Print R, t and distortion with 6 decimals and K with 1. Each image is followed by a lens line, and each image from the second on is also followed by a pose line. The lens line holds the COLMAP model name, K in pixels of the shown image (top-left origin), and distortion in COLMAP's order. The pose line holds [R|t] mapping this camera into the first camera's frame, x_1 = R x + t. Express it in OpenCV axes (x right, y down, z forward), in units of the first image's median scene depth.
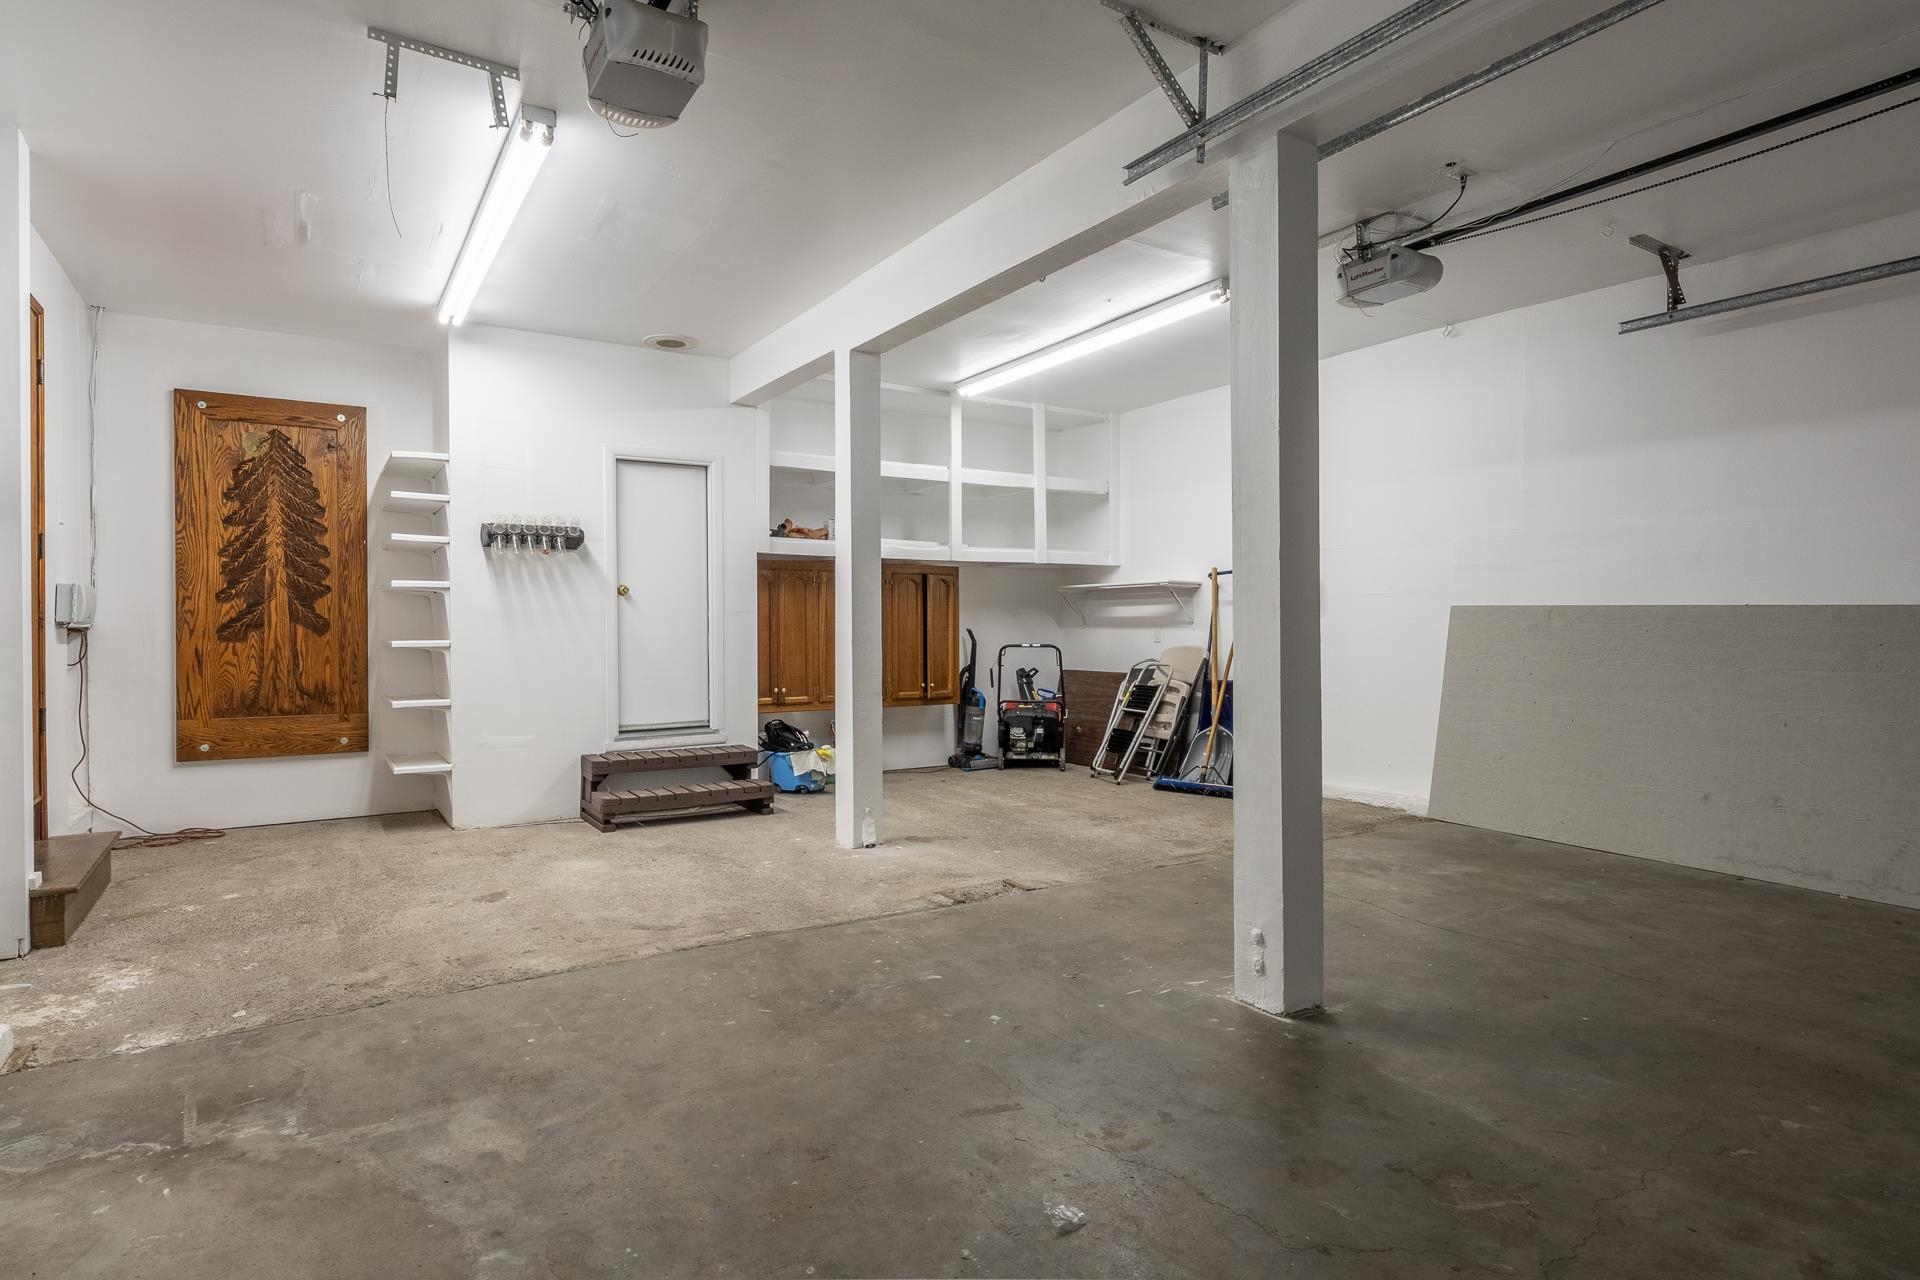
lens RADIAL K [[1020.9, 0, 938.5], [0, 1020.9, 641.3], [0, 0, 1]] dist [-0.004069, -0.001187]
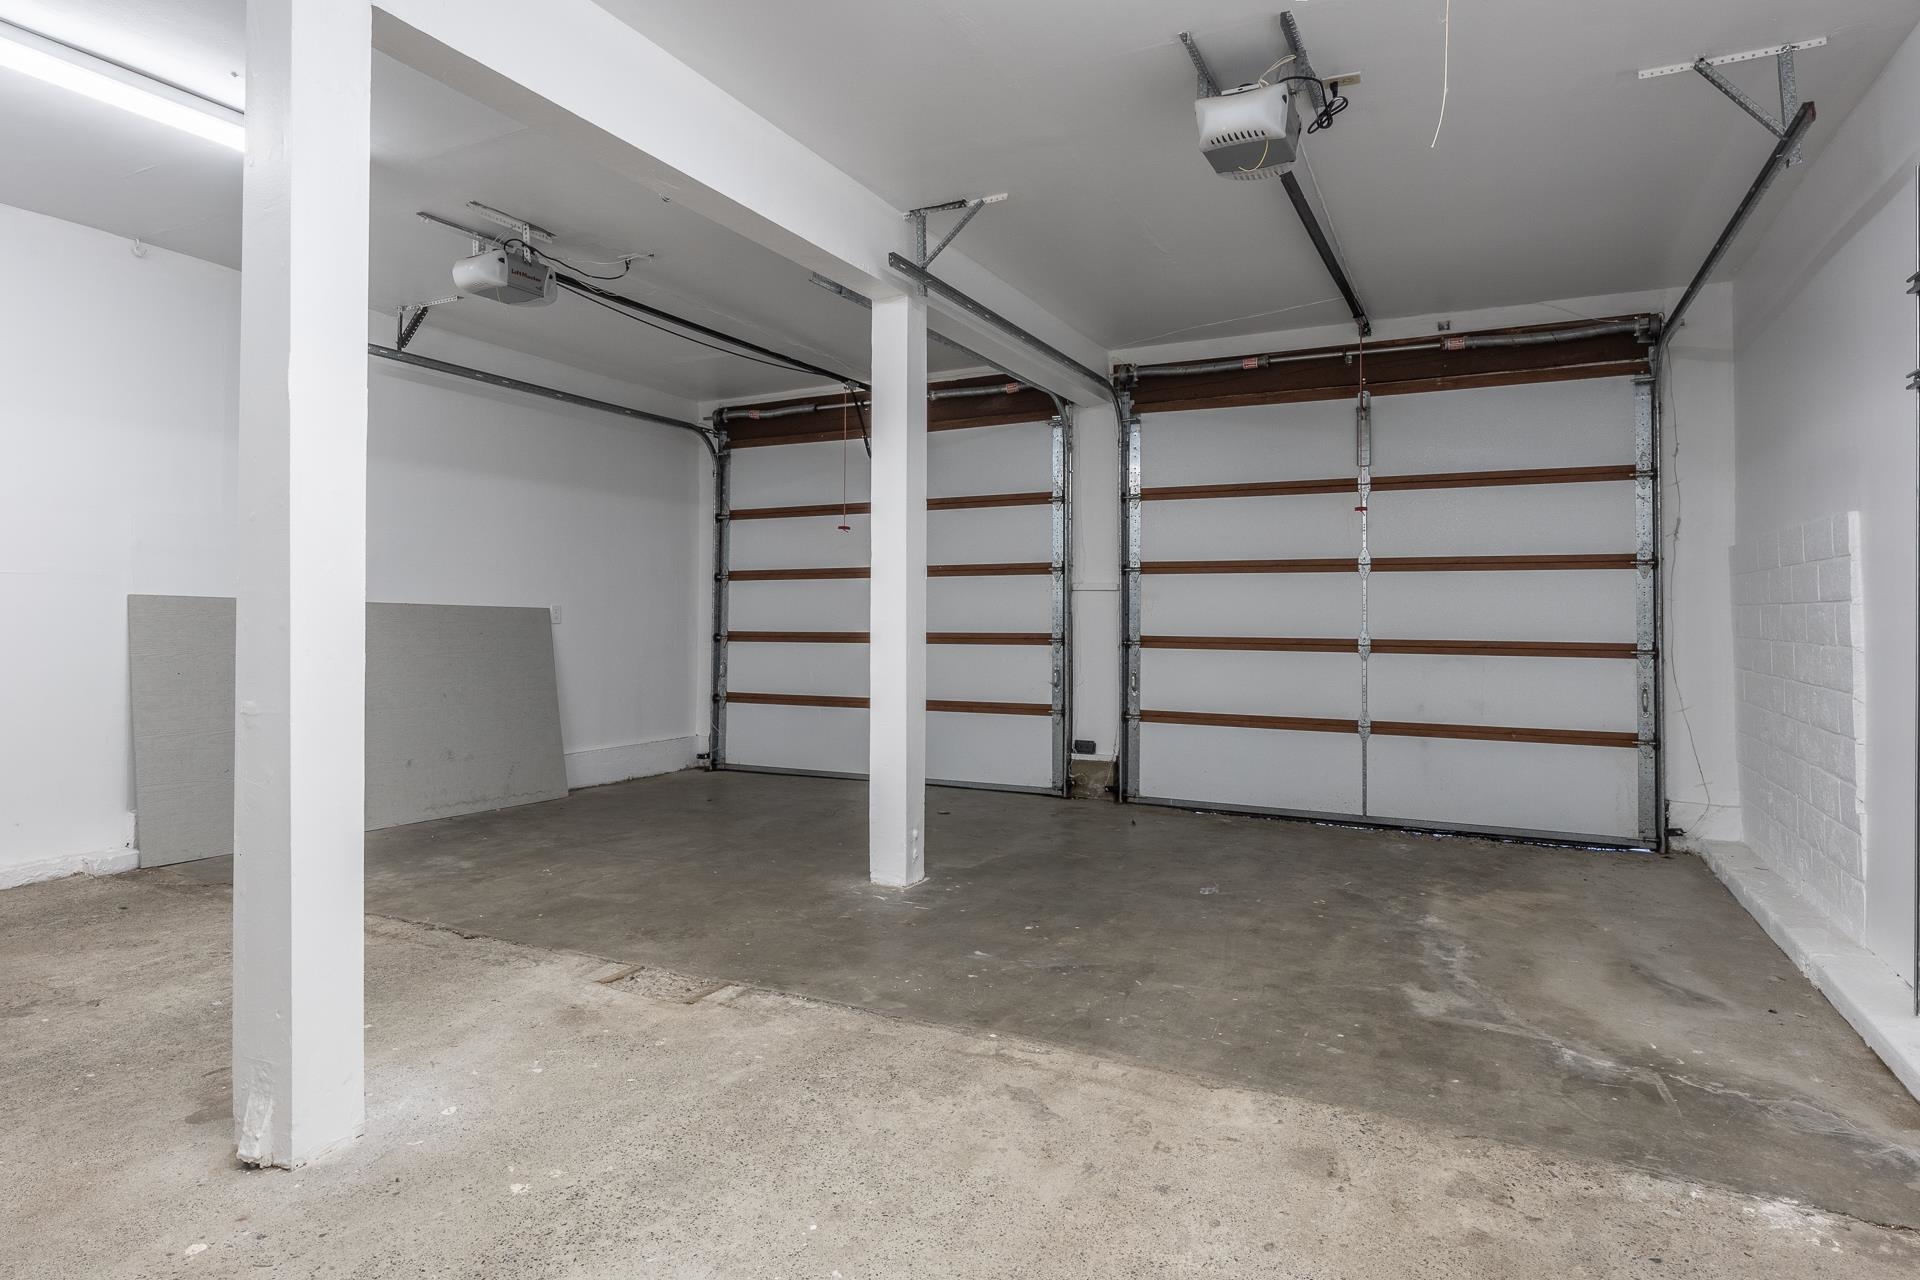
lens RADIAL K [[1048.5, 0, 953.2], [0, 1048.5, 586.4], [0, 0, 1]] dist [-0.000206, 0.001080]
pose [[-0.505605, 0.024680, 0.862412, -0.970681], [0.009066, 0.999688, -0.023293, -0.030868], [-0.862717, -0.003958, -0.505671, 1.618849]]
